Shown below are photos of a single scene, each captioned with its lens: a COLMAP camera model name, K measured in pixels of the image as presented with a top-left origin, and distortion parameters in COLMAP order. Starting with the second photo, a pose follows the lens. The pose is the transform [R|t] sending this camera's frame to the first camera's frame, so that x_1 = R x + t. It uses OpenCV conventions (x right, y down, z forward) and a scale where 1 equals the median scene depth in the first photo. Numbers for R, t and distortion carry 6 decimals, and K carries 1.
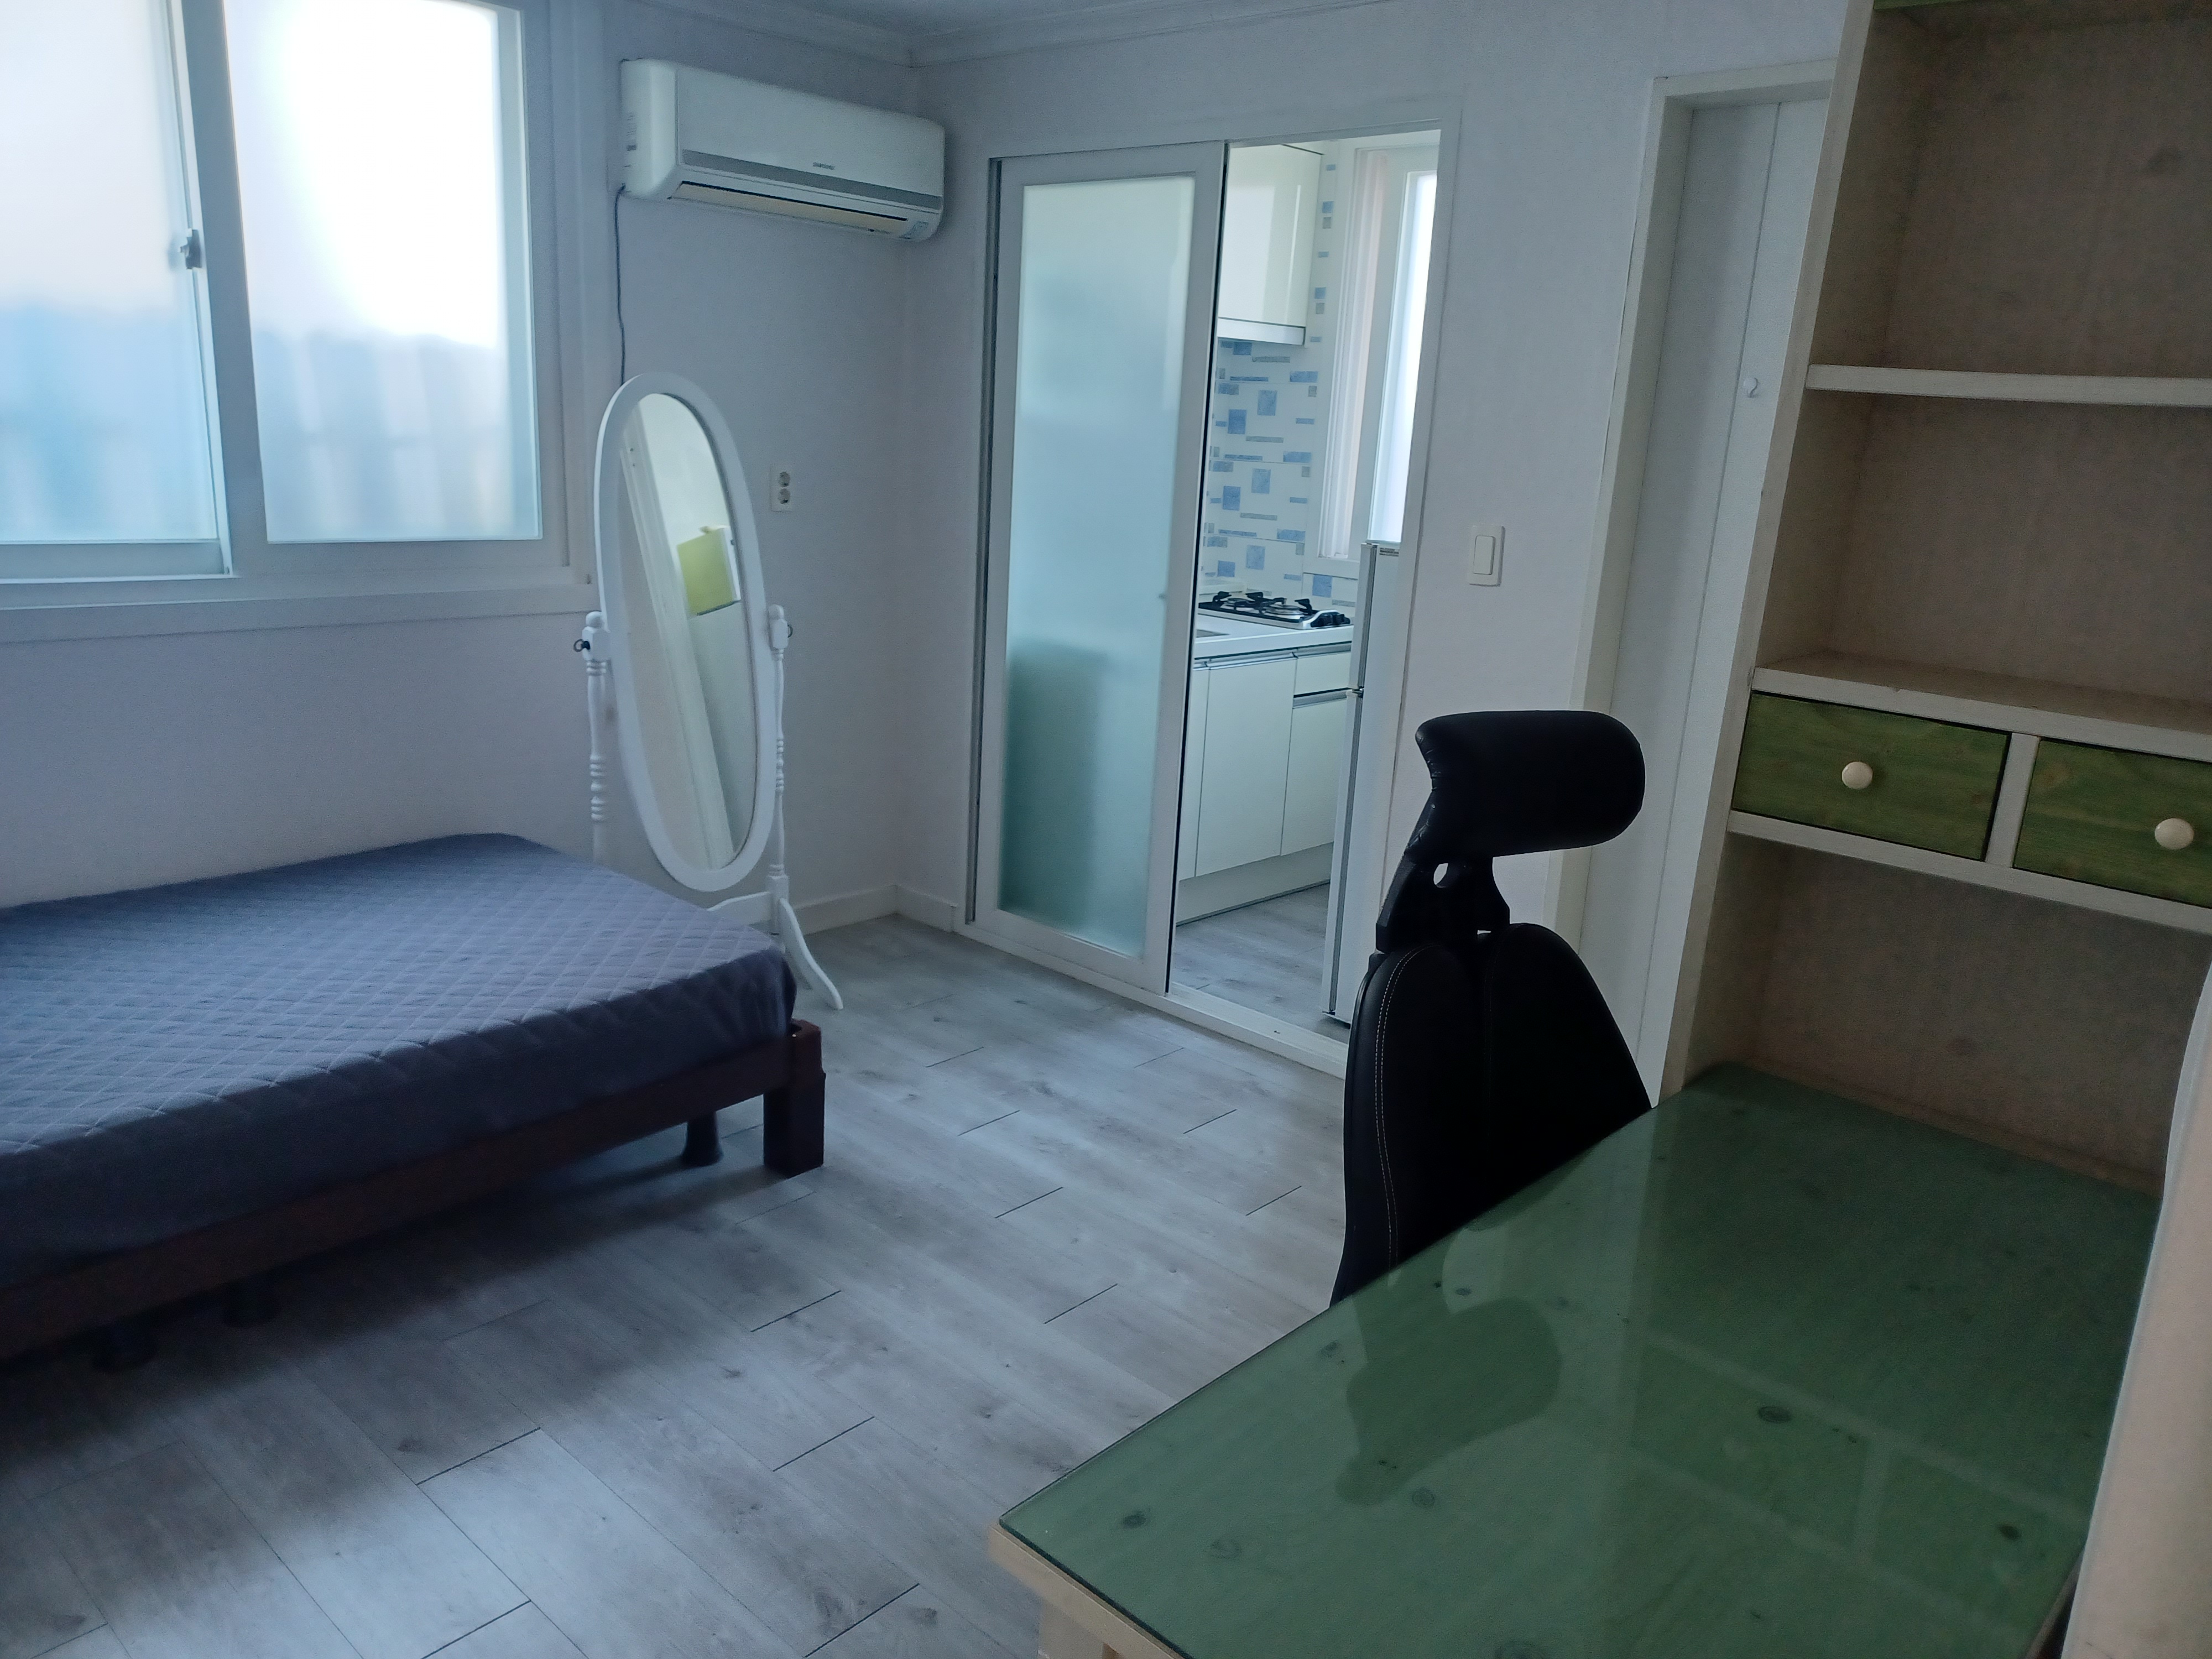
lens RADIAL K [[1585.2, 0, 1116.5], [0, 1585.2, 831.0], [0, 0, 1]] dist [0.066721, -0.044792]
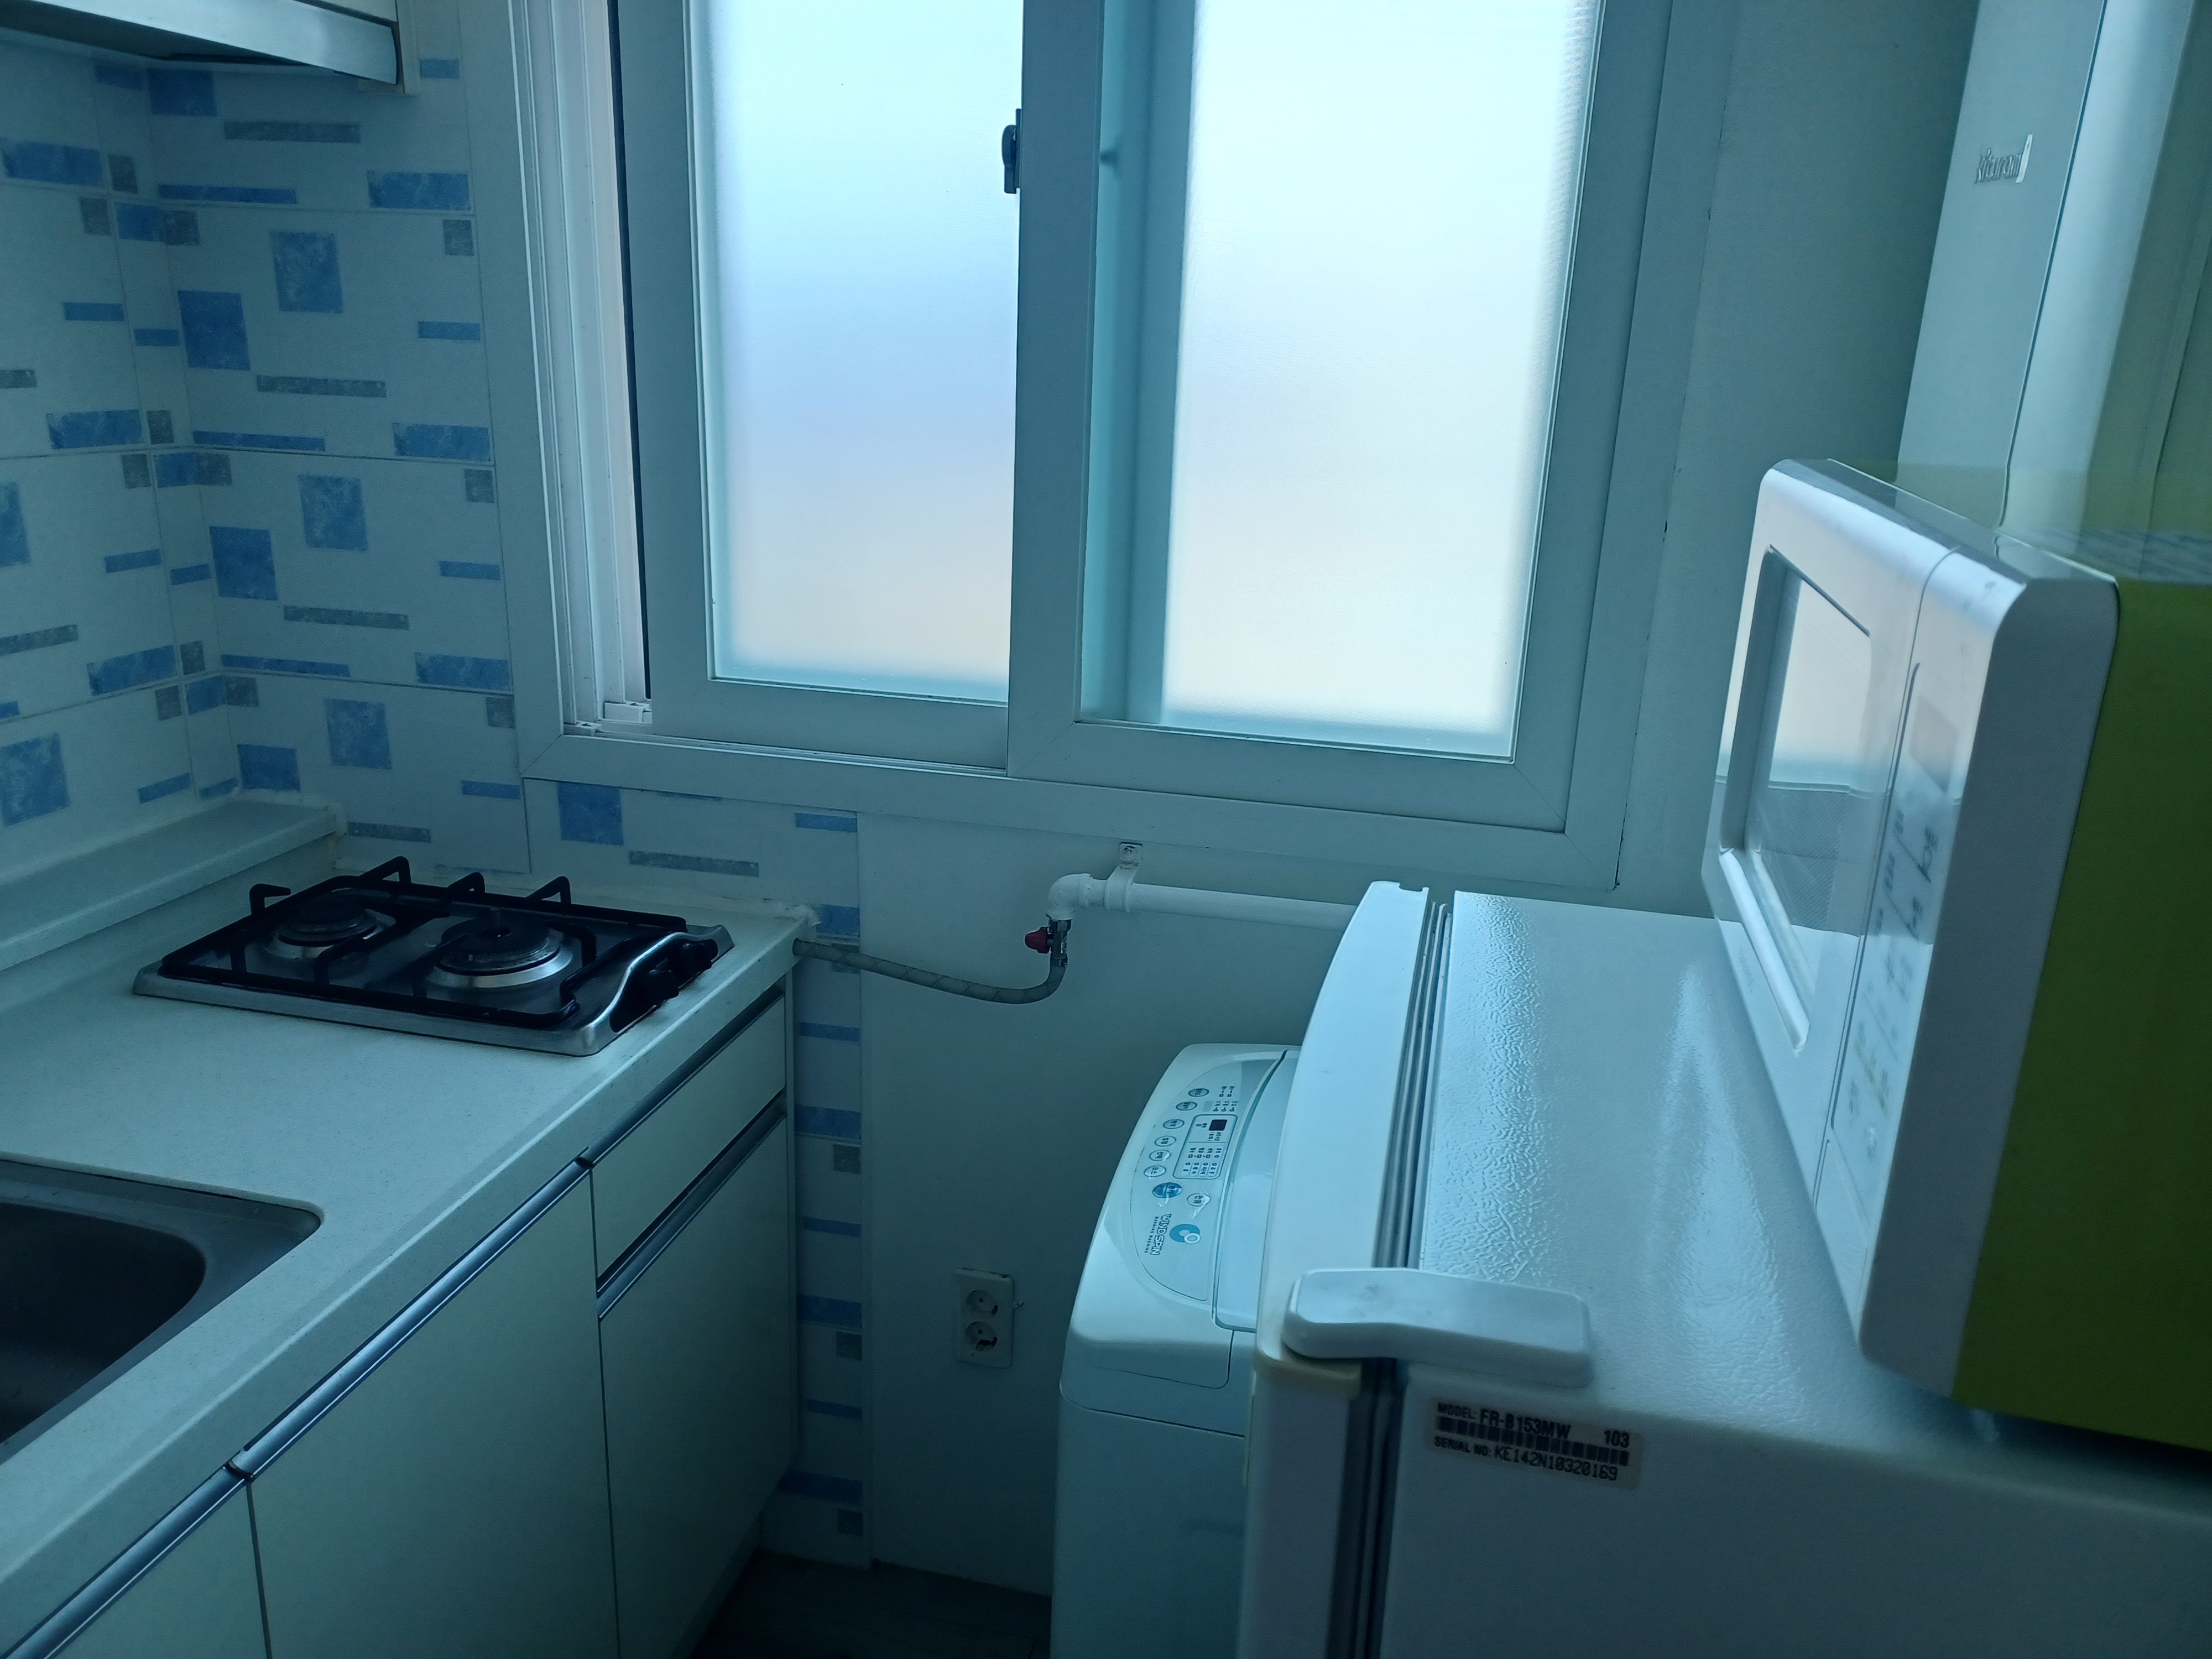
lens RADIAL K [[1585.2, 0, 1101.8], [0, 1585.2, 822.4], [0, 0, 1]] dist [0.066721, -0.044792]
pose [[0.861471, -0.171639, 0.477920, 0.083889], [0.131556, 0.984449, 0.116417, -0.253999], [-0.490470, -0.037416, 0.870655, 0.913674]]
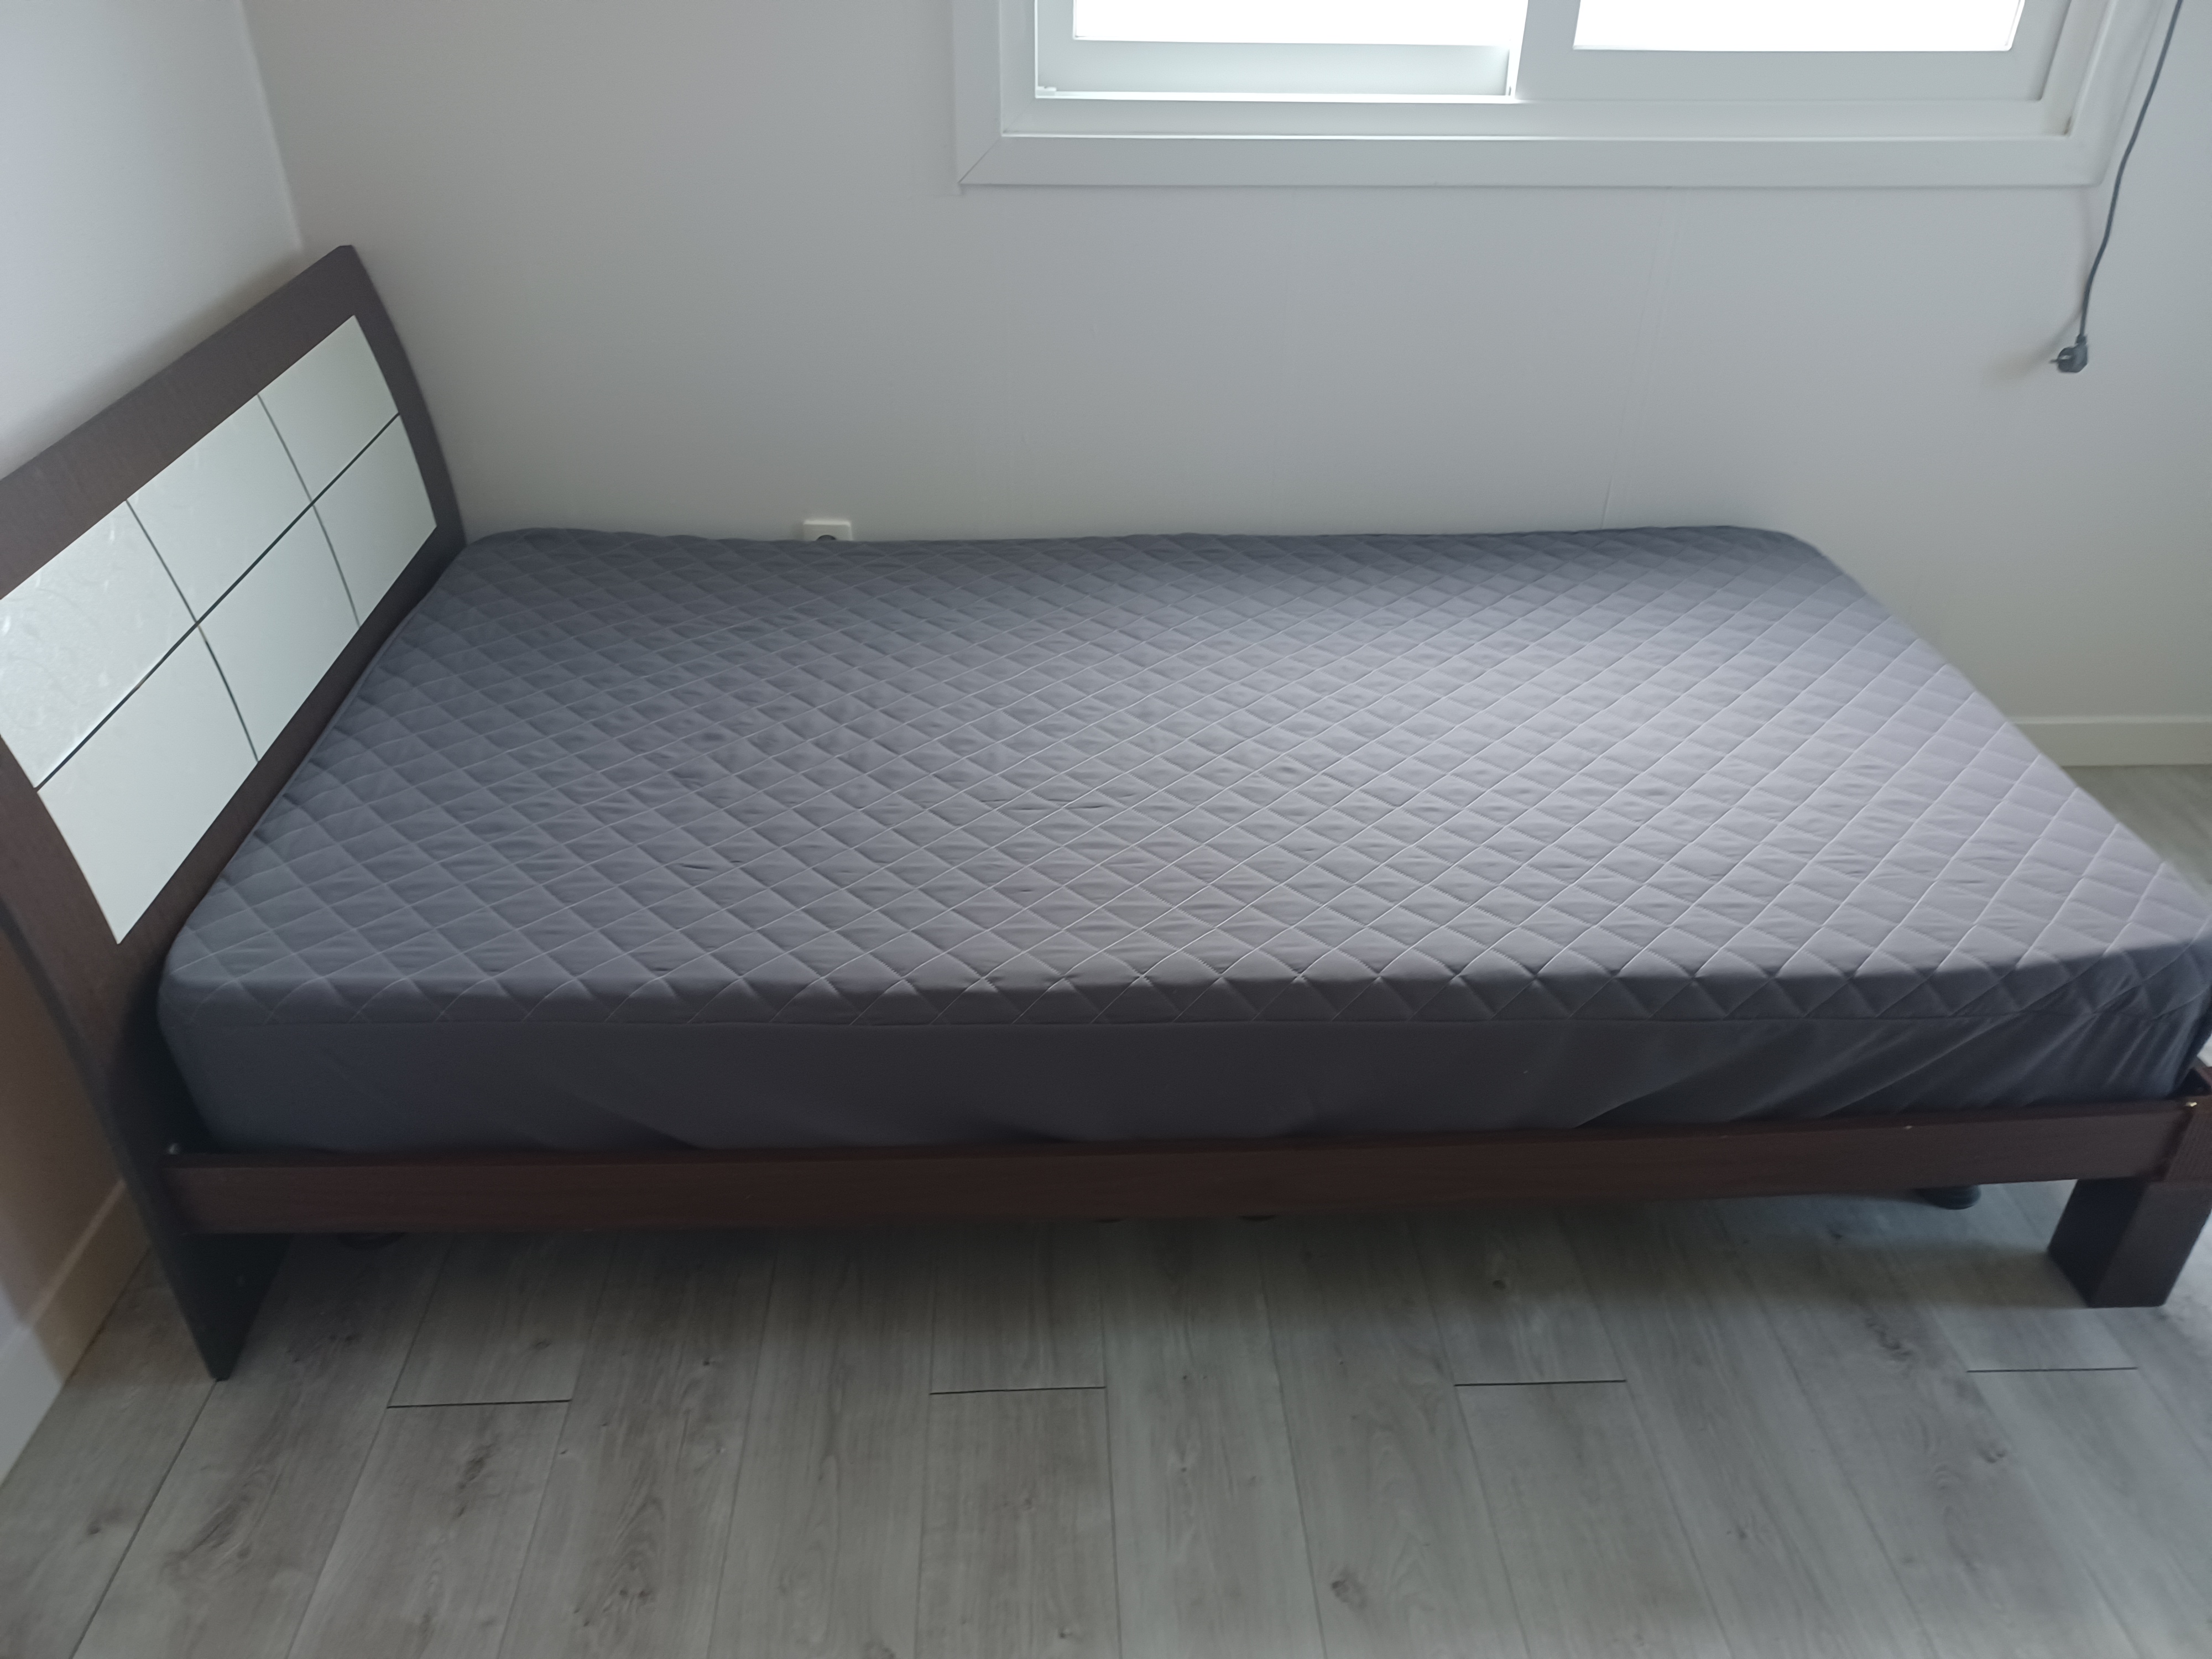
lens RADIAL K [[1636.3, 0, 1115.9], [0, 1636.3, 829.8], [0, 0, 1]] dist [0.025039, -0.009667]
pose [[0.707058, 0.337129, -0.621622, -0.122632], [-0.153142, 0.931183, 0.330825, -0.069027], [0.690374, -0.138716, 0.710029, 0.319316]]
